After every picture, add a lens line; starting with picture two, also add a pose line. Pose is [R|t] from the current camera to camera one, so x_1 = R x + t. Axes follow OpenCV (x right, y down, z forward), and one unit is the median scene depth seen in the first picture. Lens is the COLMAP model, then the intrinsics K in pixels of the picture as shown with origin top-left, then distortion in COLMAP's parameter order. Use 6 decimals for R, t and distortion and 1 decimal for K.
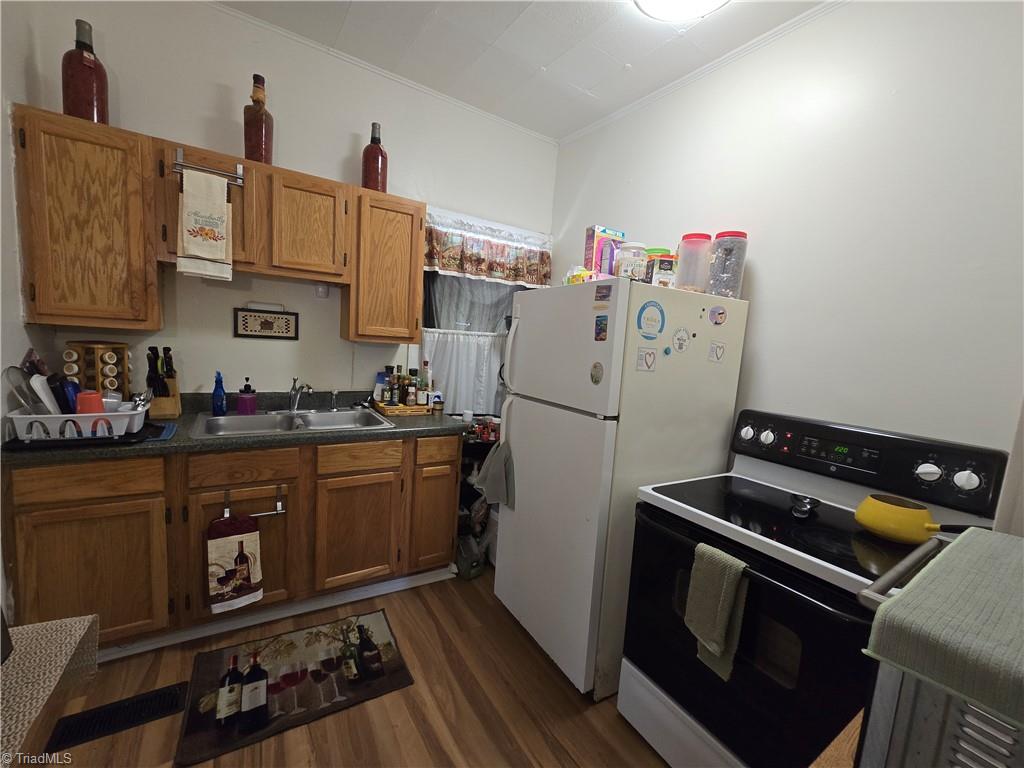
lens RADIAL K [[418.4, 0, 516.5], [0, 418.4, 384.9], [0, 0, 1]] dist [-0.010963, 0.003325]
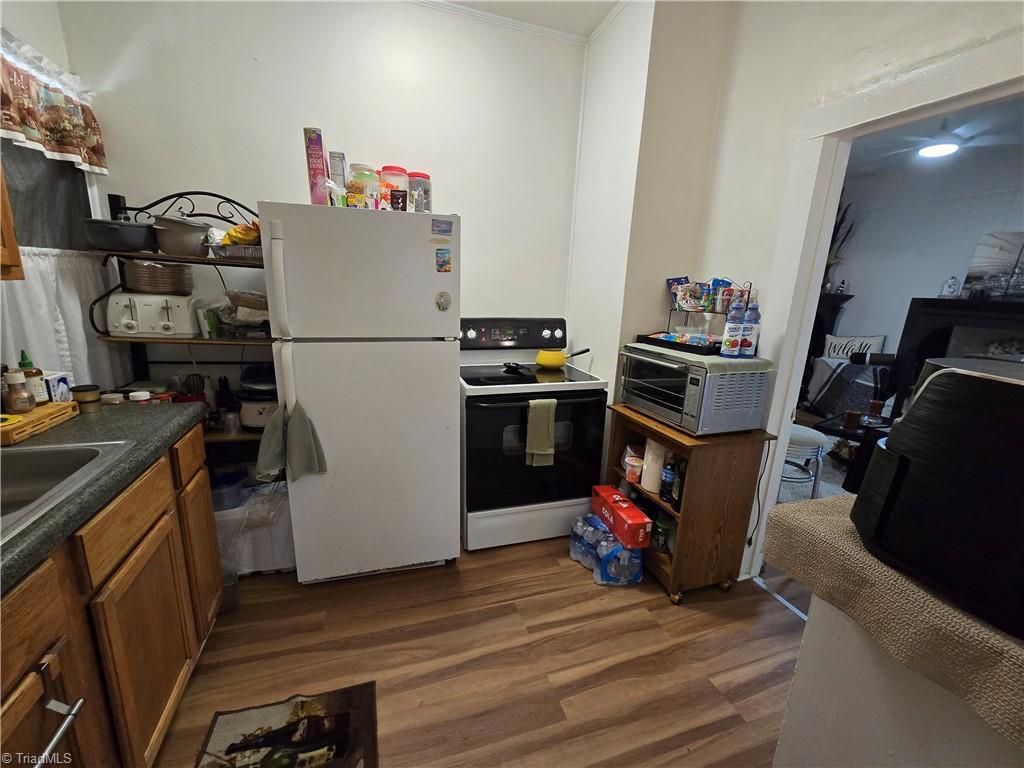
lens RADIAL K [[418.4, 0, 511.7], [0, 418.4, 383.7], [0, 0, 1]] dist [-0.010963, 0.003325]
pose [[0.242299, -0.280194, 0.928861, -0.866043], [0.078120, 0.959915, 0.269183, -0.103555], [-0.967051, 0.007340, 0.254475, 0.529204]]
